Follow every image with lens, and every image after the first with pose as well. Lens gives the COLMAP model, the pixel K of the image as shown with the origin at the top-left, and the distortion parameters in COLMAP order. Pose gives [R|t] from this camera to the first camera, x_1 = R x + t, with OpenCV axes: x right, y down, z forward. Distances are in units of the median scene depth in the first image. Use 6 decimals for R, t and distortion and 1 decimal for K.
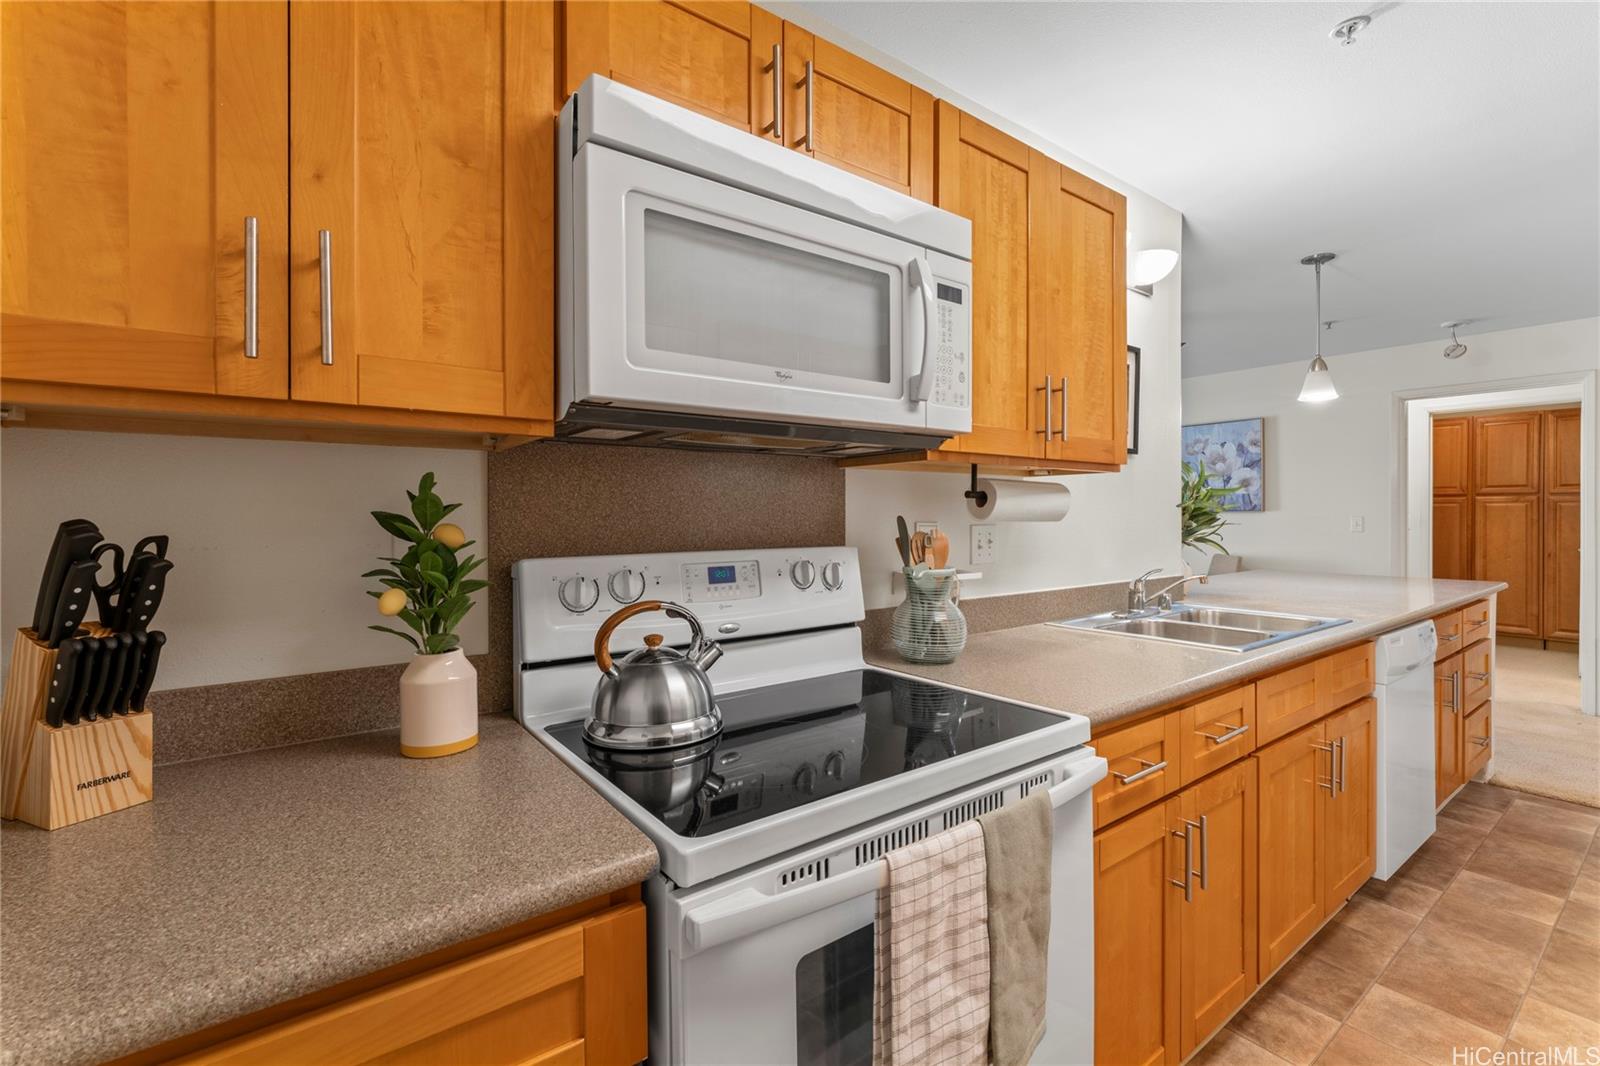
lens RADIAL K [[685.7, 0, 790.6], [0, 685.7, 513.3], [0, 0, 1]] dist [0.000122, -0.001899]
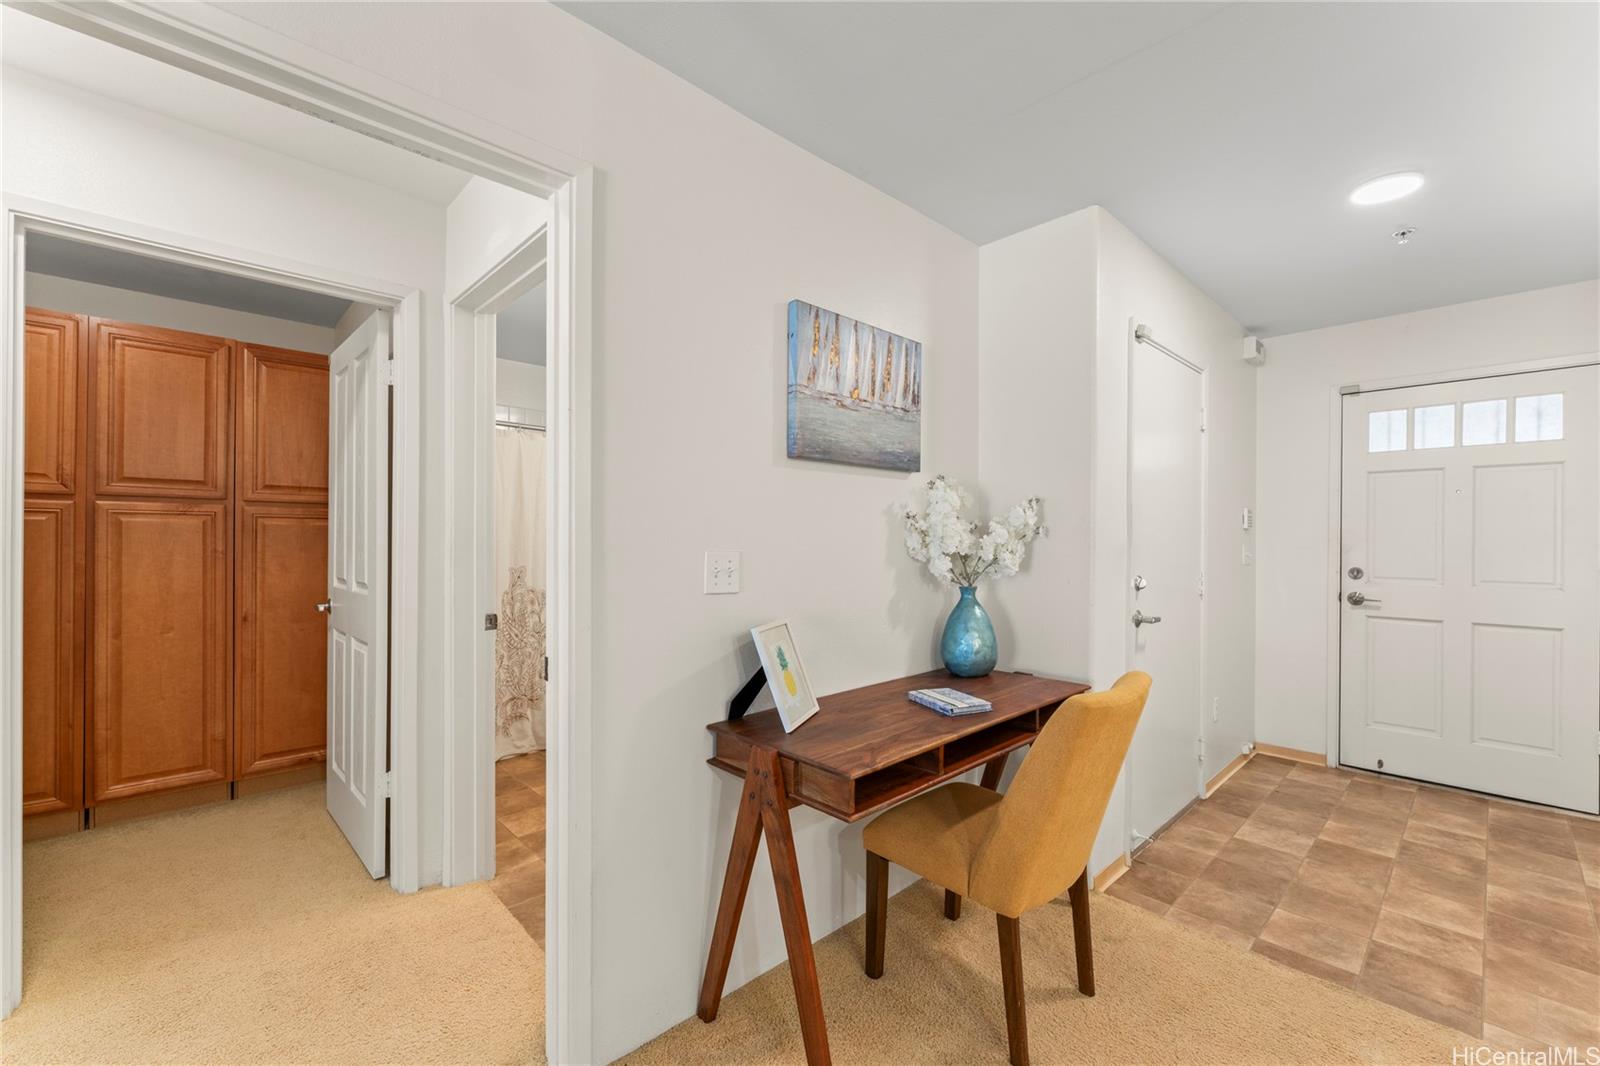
lens RADIAL K [[640.4, 0, 801.3], [0, 640.4, 537.8], [0, 0, 1]] dist [-0.003485, -0.000463]
pose [[-0.144192, 0.001835, 0.989548, 1.587971], [-0.006300, 0.999976, -0.002772, -0.007212], [-0.989530, -0.006633, -0.144177, 1.808430]]
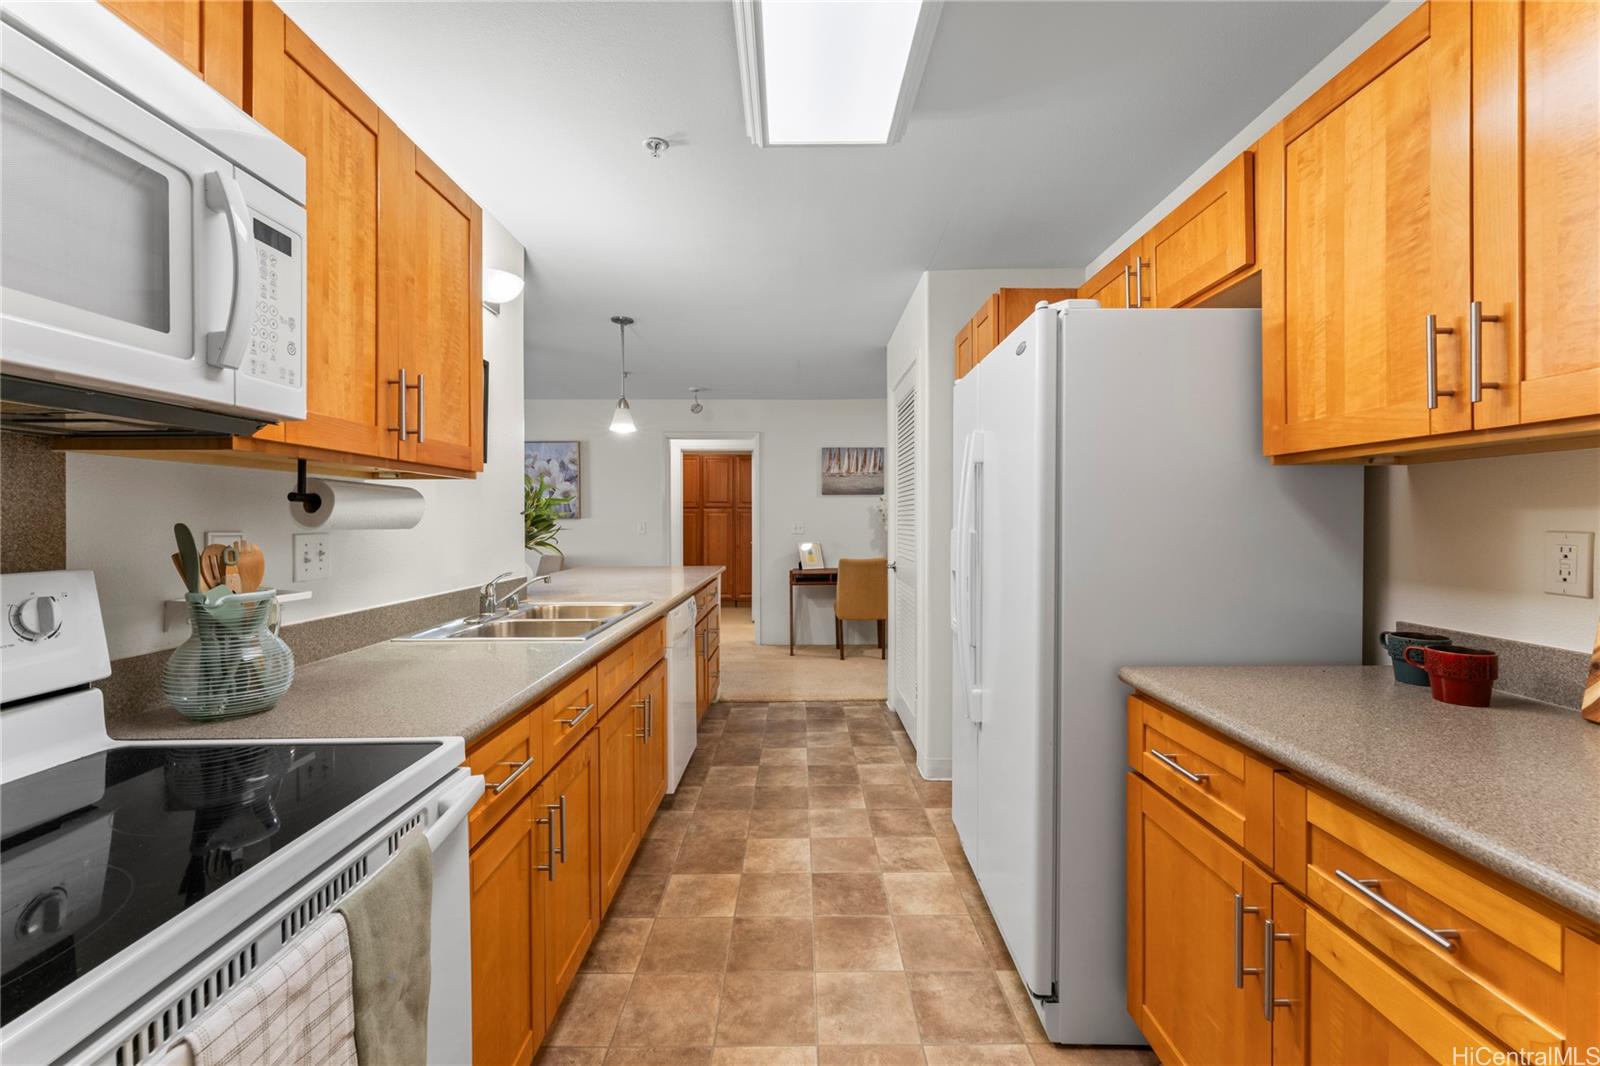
lens RADIAL K [[640.4, 0, 801.5], [0, 640.4, 520.6], [0, 0, 1]] dist [-0.003485, -0.000463]
pose [[0.582742, -0.000280, 0.812657, -0.004195], [-0.000345, 1.000000, 0.000592, 0.000012], [-0.812657, -0.000626, 0.582742, 0.052624]]
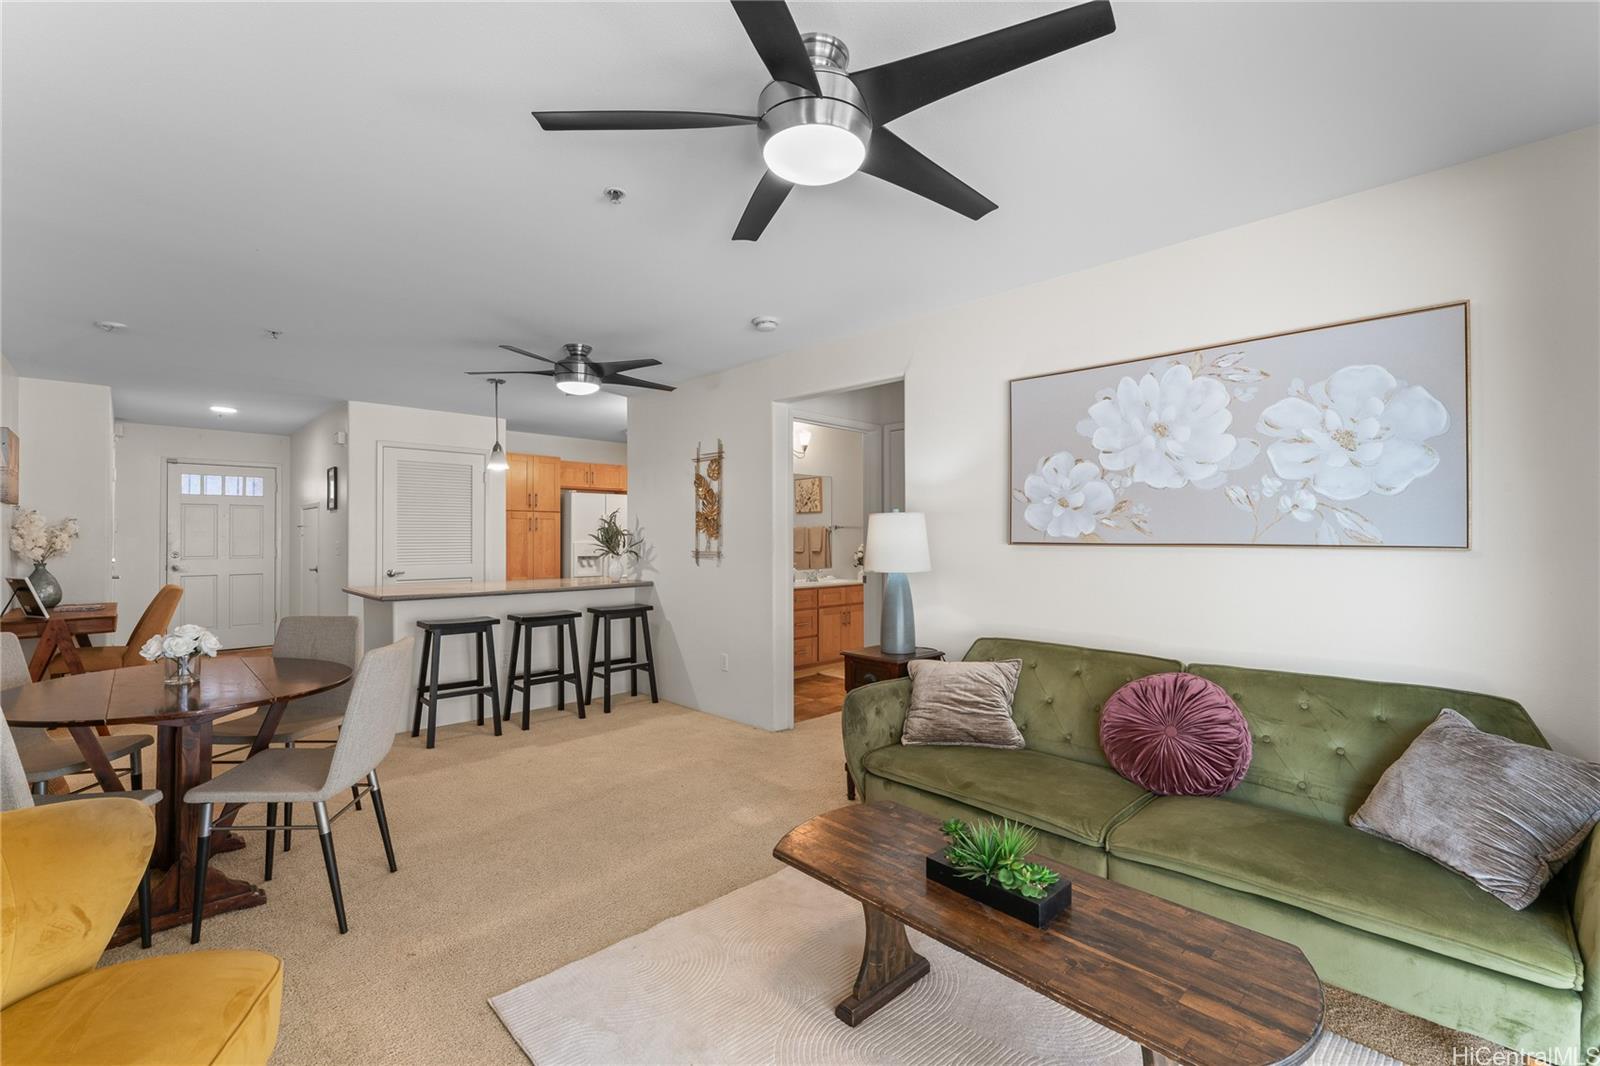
lens RADIAL K [[685.7, 0, 806.6], [0, 685.7, 534.2], [0, 0, 1]] dist [0.000122, -0.001899]
pose [[-0.988012, 0.005209, -0.154288, 0.429771], [0.006160, 0.999965, -0.005684, 0.005593], [0.154253, -0.006567, -0.988010, 3.998872]]
